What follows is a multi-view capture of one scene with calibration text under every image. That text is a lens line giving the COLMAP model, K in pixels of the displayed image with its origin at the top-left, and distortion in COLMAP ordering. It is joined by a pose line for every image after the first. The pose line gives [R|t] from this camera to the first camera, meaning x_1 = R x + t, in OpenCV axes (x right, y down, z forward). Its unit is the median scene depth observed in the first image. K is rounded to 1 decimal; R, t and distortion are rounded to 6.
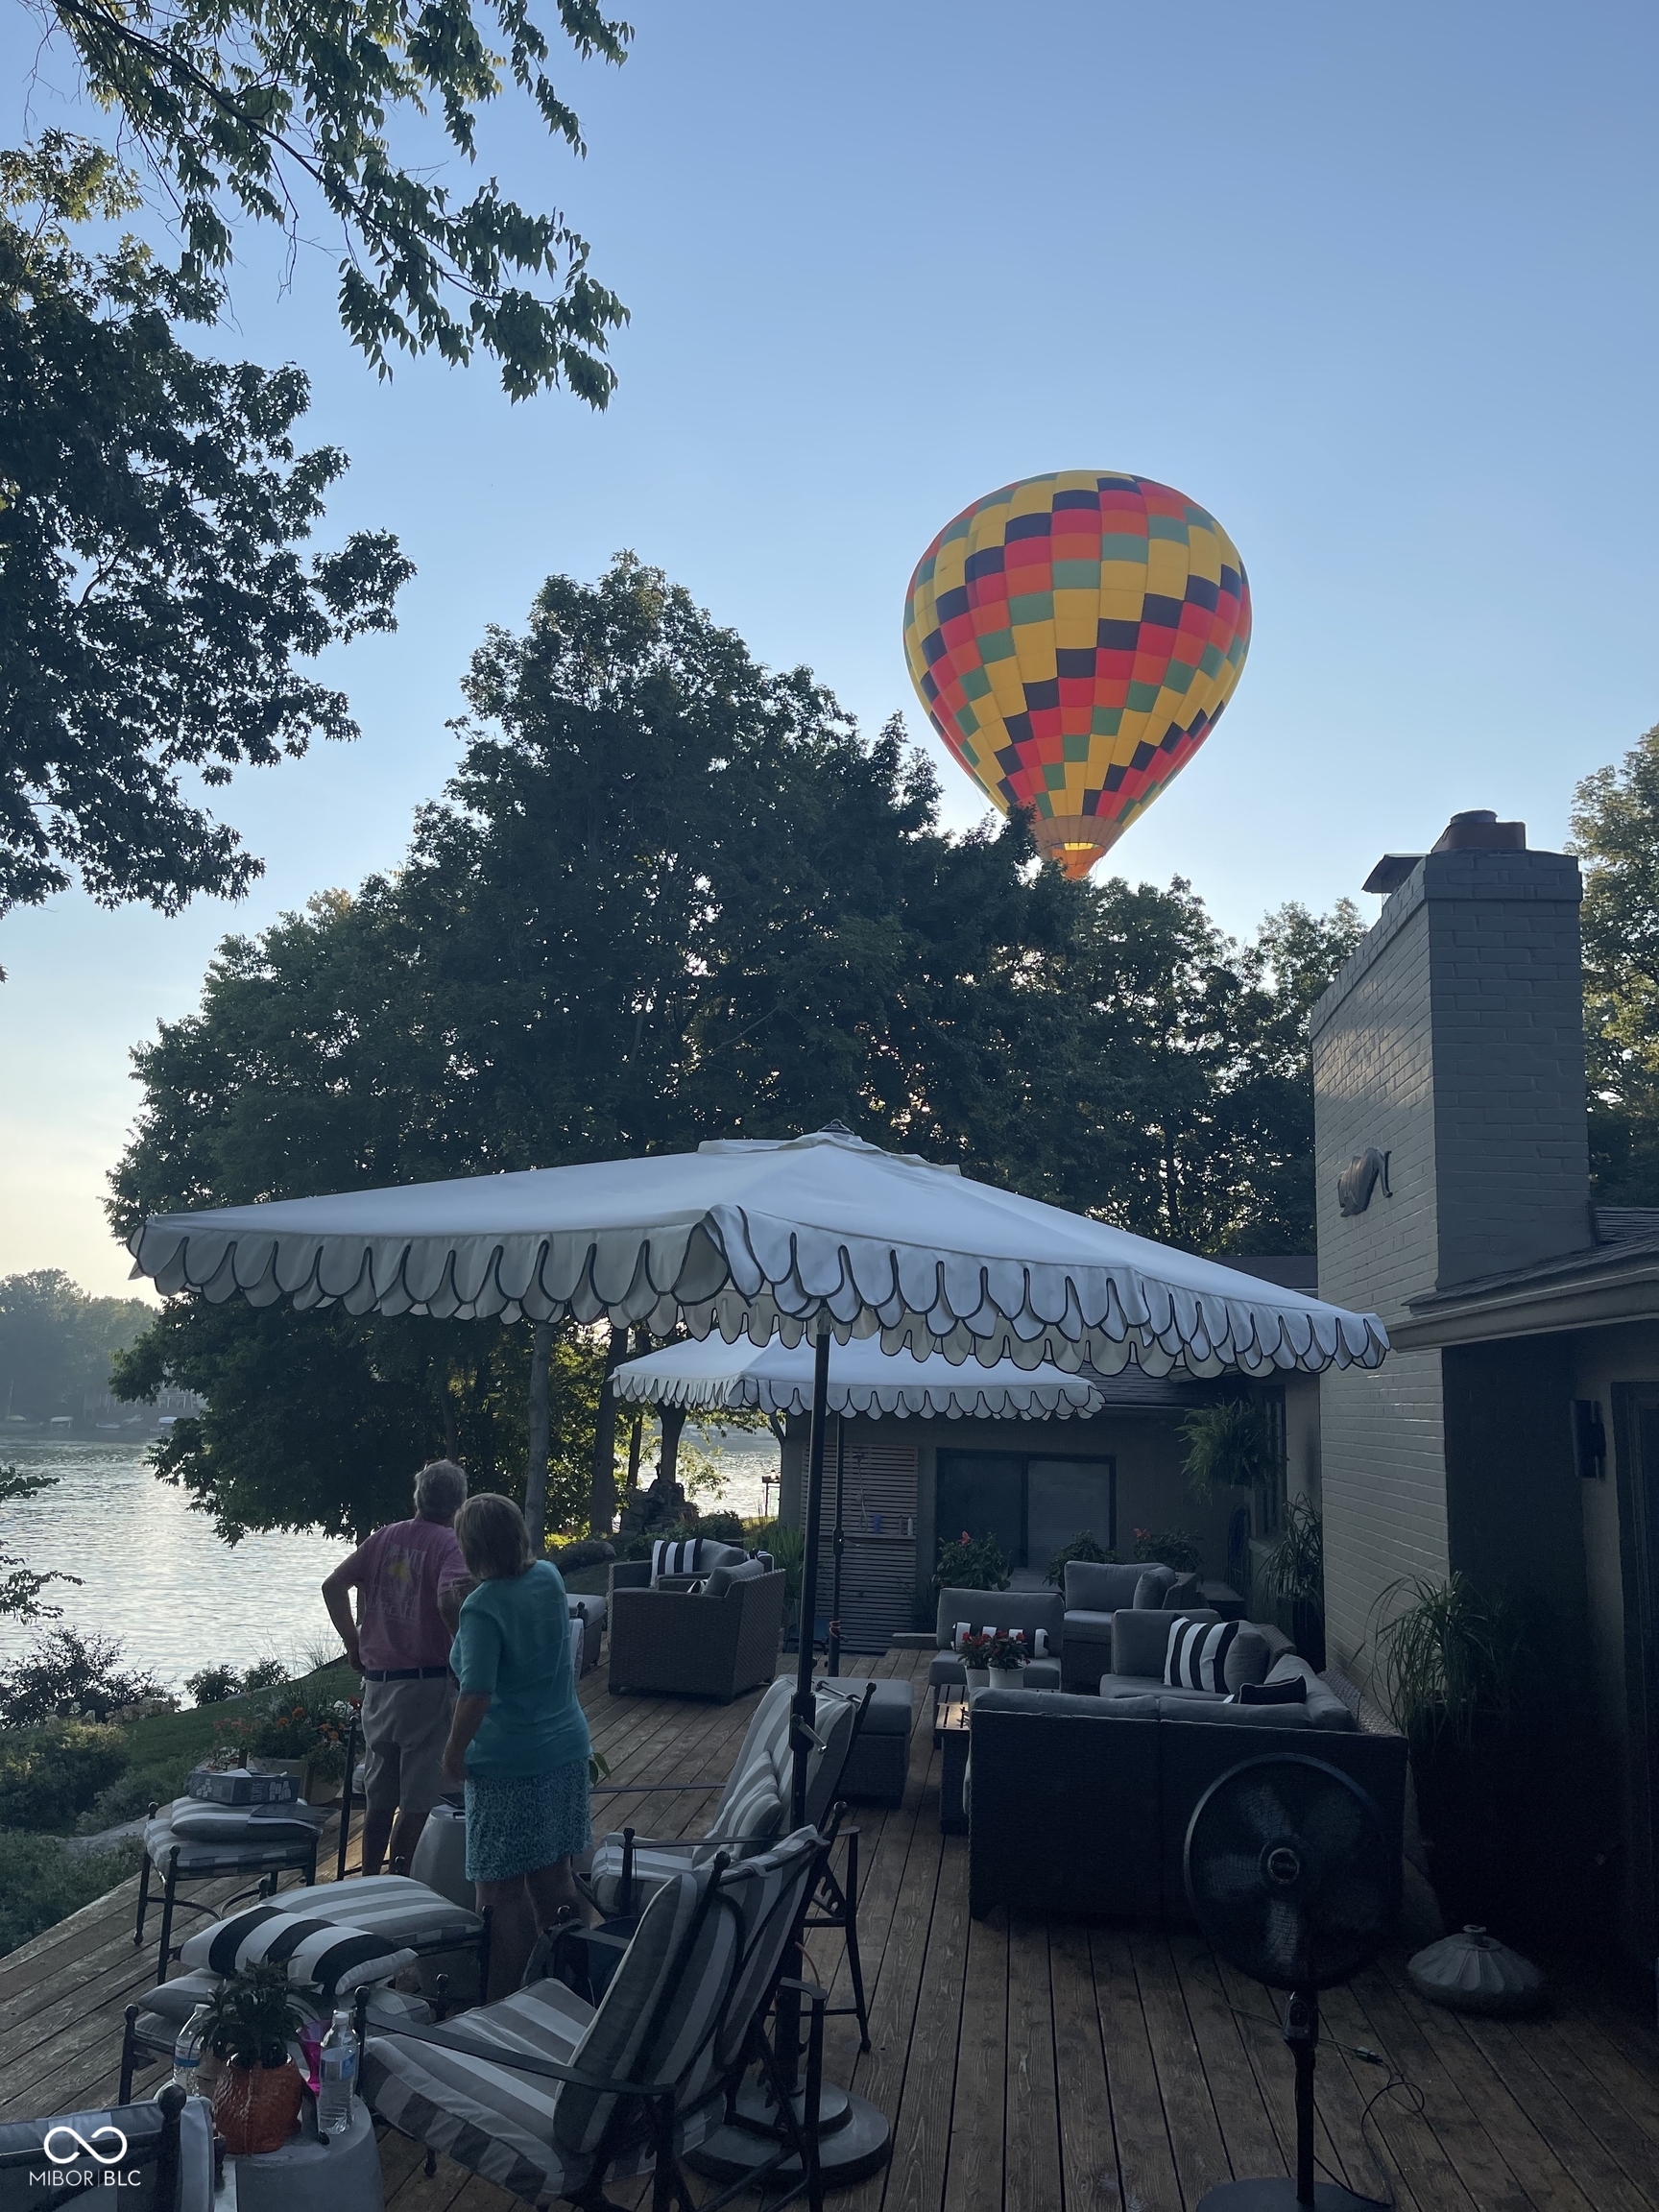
lens RADIAL K [[1667.3, 0, 824.6], [0, 1667.3, 1101.4], [0, 0, 1]] dist [0.041448, -0.031634]
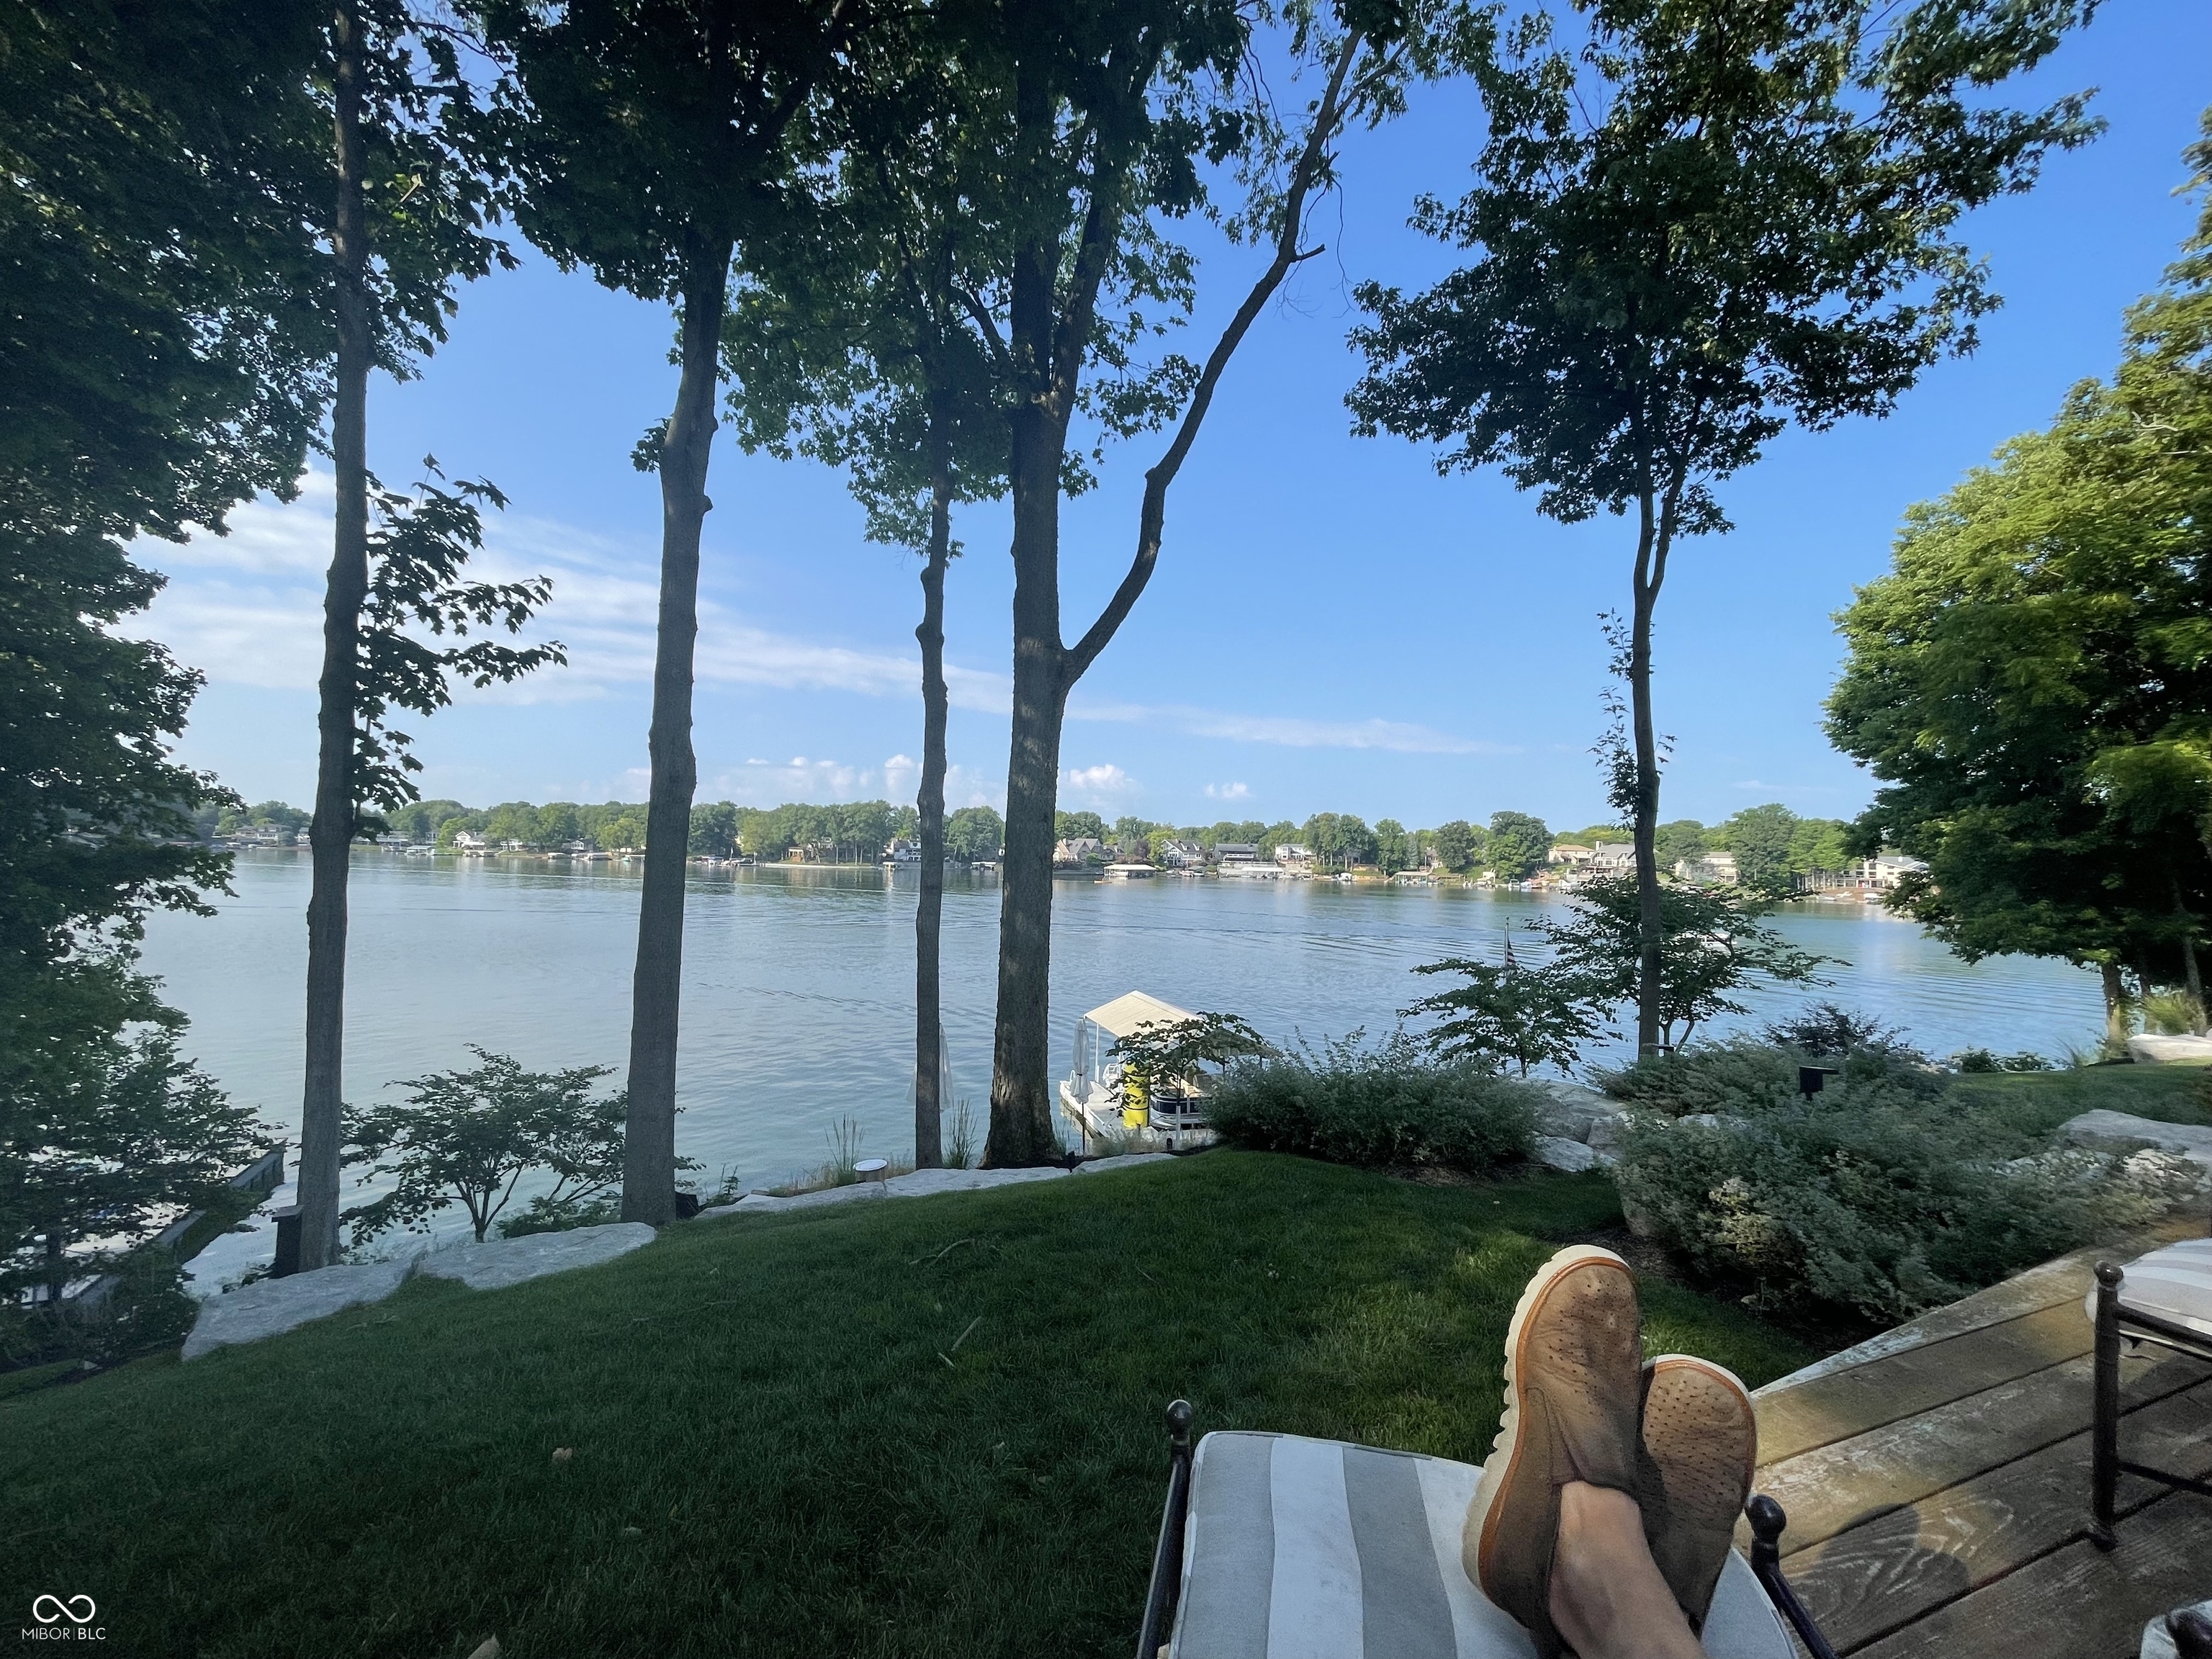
lens RADIAL K [[886.2, 0, 1092.7], [0, 886.2, 848.9], [0, 0, 1]] dist [-0.003107, 0.001711]
pose [[0.465538, -0.024318, -0.884694, -0.075206], [0.144790, 0.988247, 0.049026, 0.056252], [0.873104, -0.150919, 0.463587, 0.127554]]
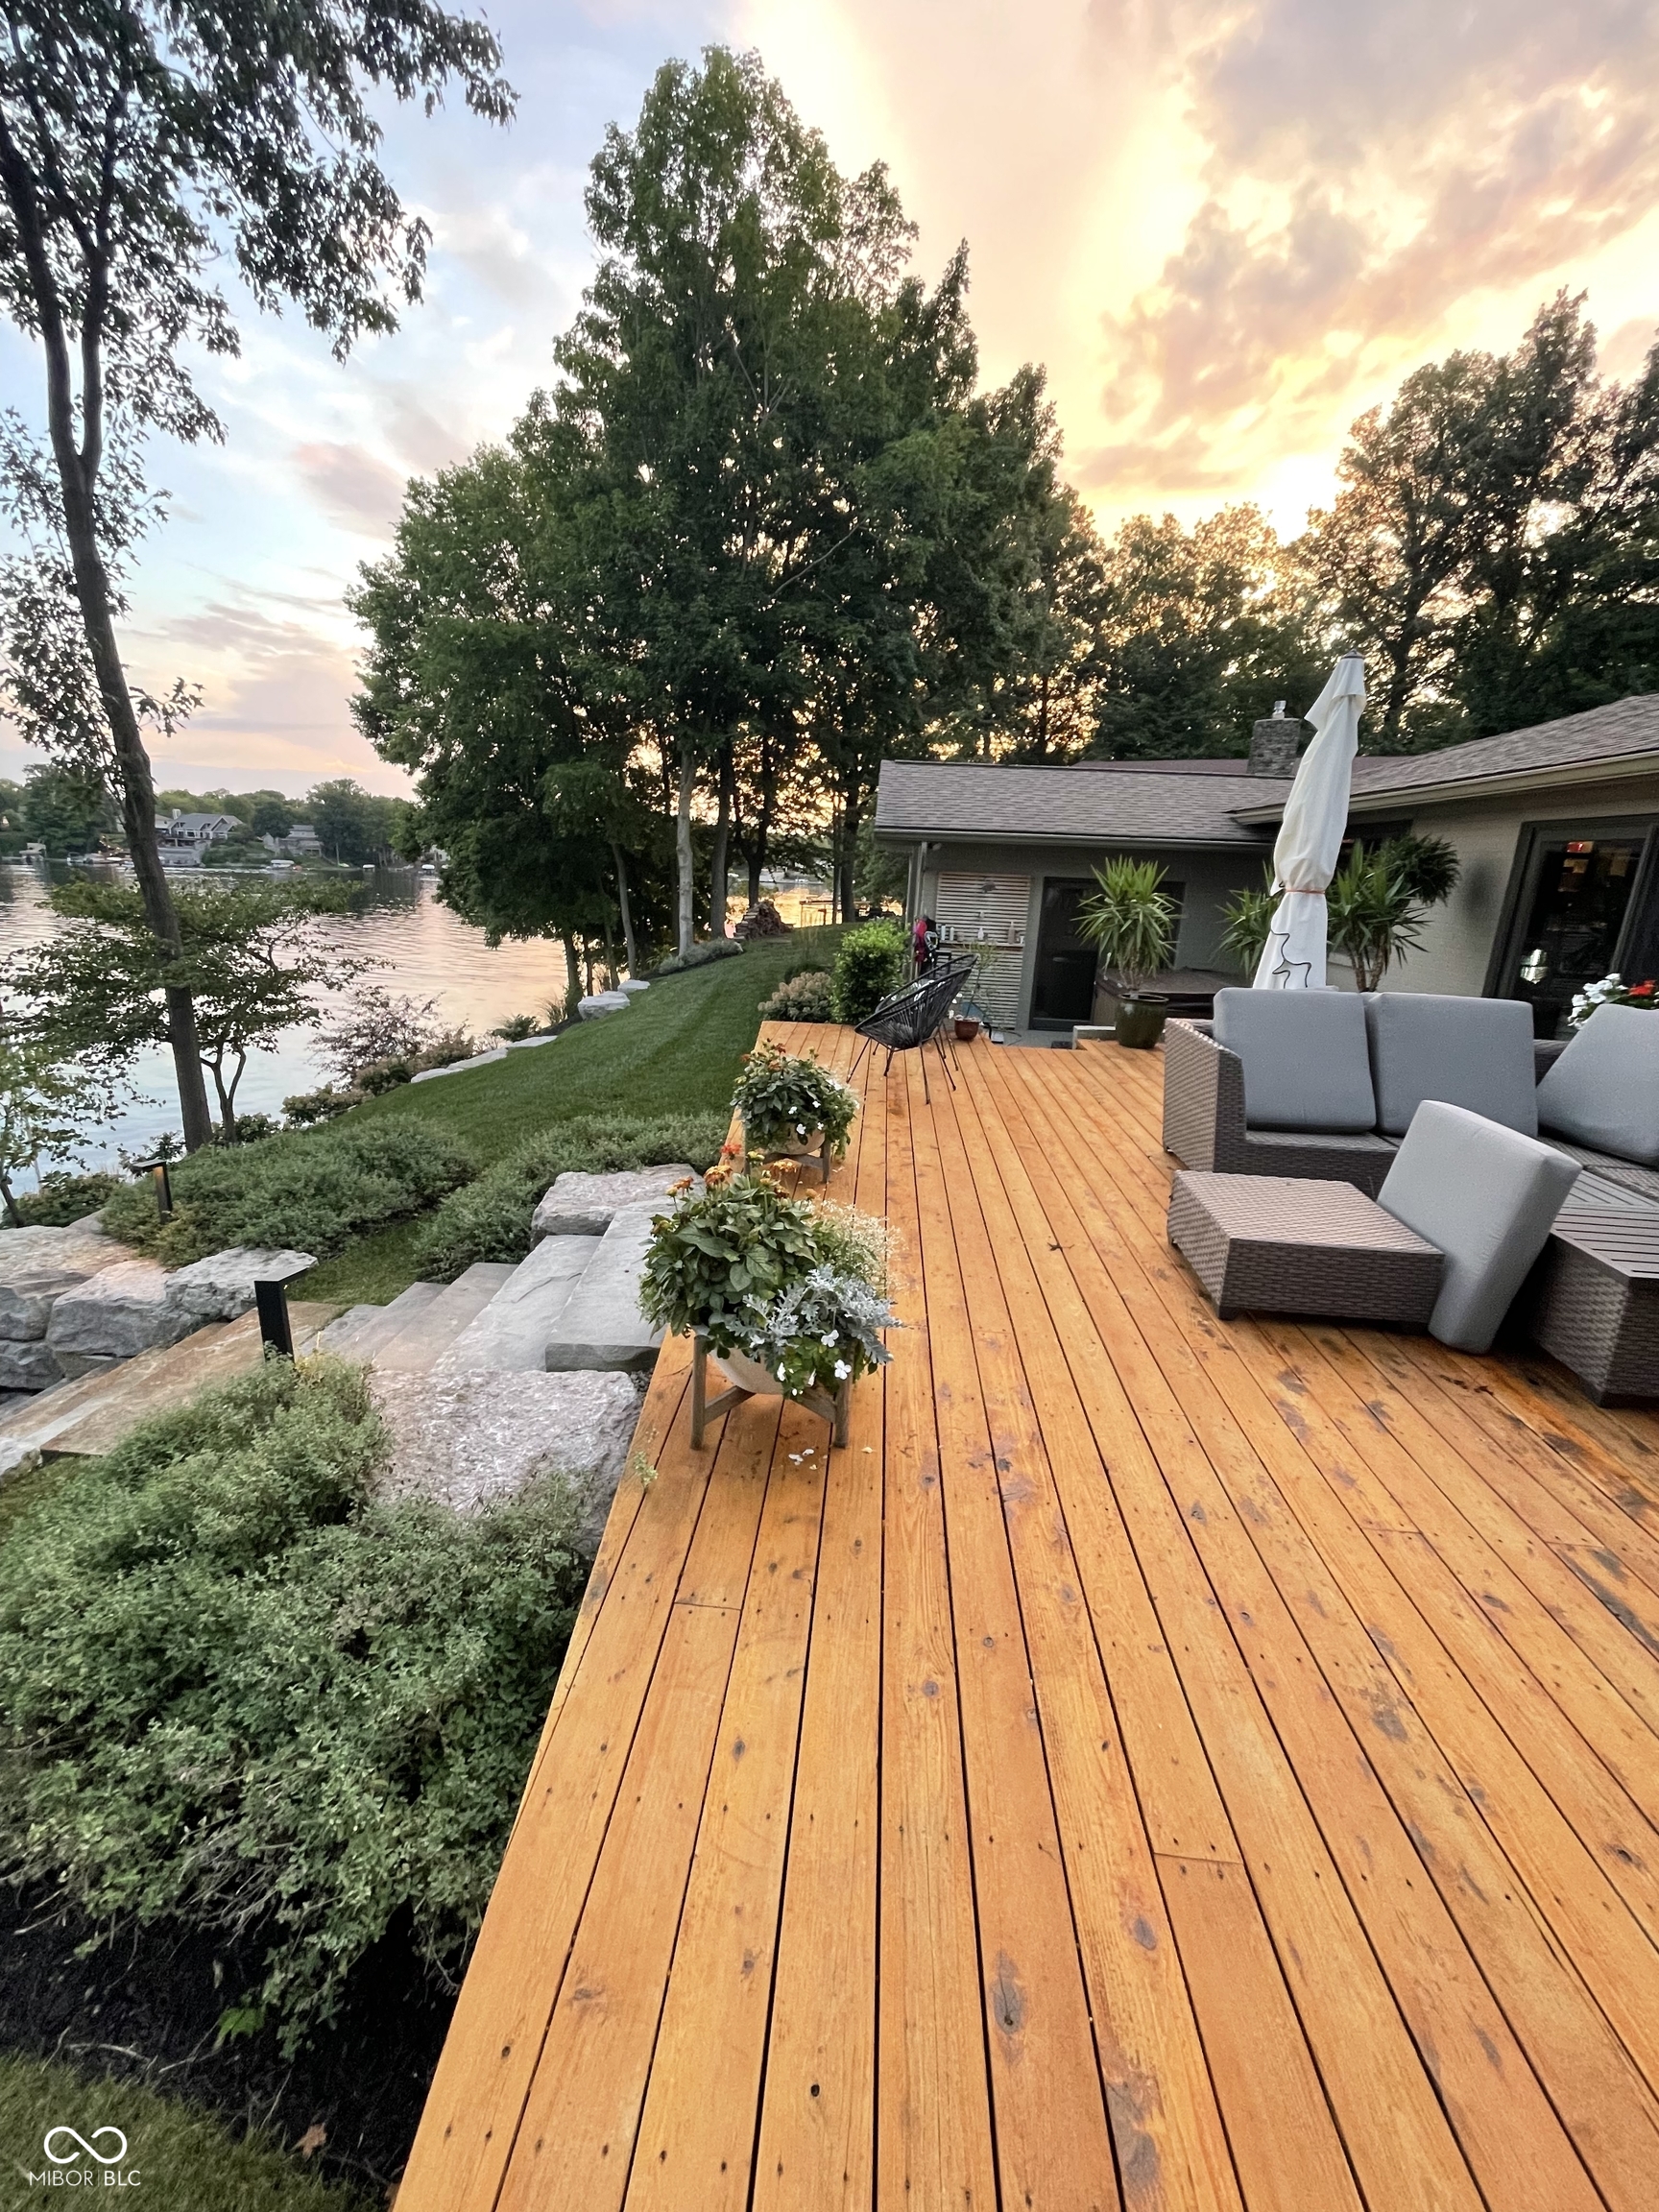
lens RADIAL K [[886.2, 0, 812.3], [0, 886.2, 1097.3], [0, 0, 1]] dist [-0.003107, 0.001711]
pose [[0.999489, 0.000131, 0.031950, -0.095805], [-0.013658, 0.905766, 0.423557, 0.052884], [-0.028884, -0.423777, 0.905306, 0.234556]]
